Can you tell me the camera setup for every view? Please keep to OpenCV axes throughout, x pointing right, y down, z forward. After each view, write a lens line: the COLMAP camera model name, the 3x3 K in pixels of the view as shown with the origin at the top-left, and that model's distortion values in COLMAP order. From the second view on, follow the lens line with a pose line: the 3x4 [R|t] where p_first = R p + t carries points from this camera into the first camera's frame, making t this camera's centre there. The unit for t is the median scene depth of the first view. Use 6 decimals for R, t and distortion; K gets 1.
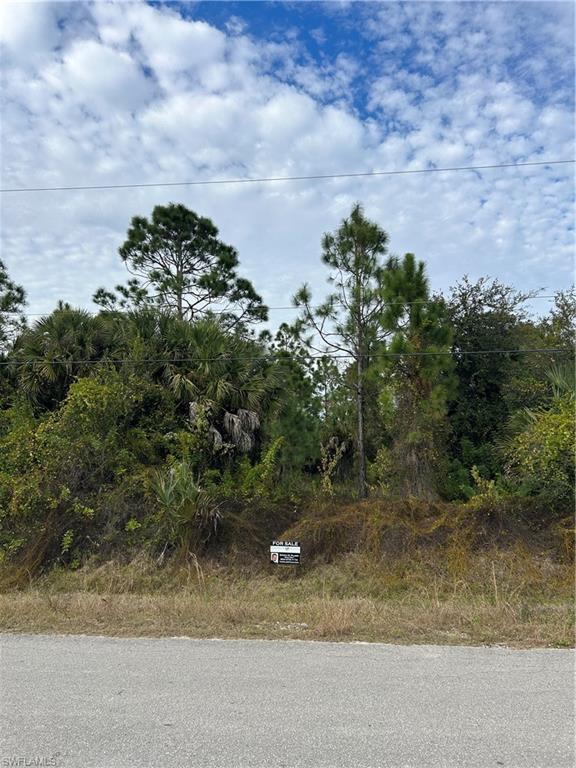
lens RADIAL K [[597.6, 0, 288.0], [0, 597.6, 384.0], [0, 0, 1]] dist [-0.000834, 0.000043]
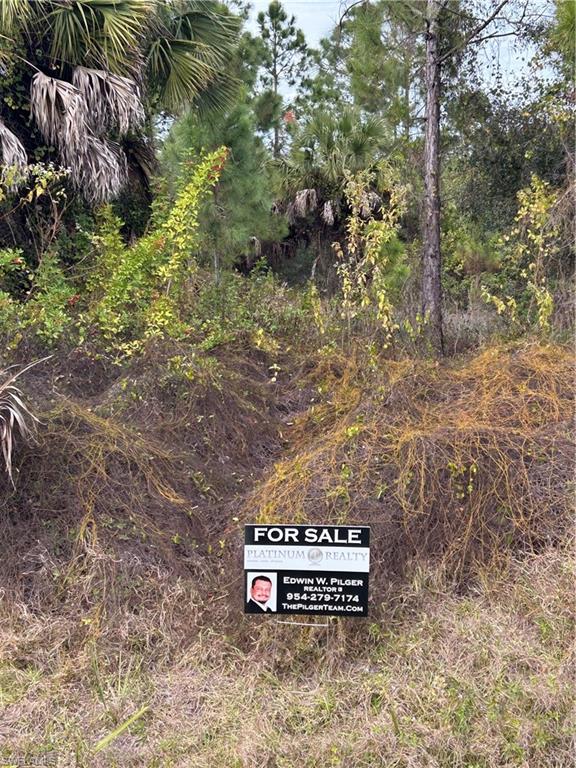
lens RADIAL K [[790.0, 0, 288.0], [0, 790.0, 384.0], [0, 0, 1]] dist [0.006405, -0.007449]
pose [[0.983452, -0.020275, 0.180034, -0.054801], [-0.028052, 0.964693, 0.261877, 0.099777], [-0.178987, -0.262594, 0.948161, 0.572567]]
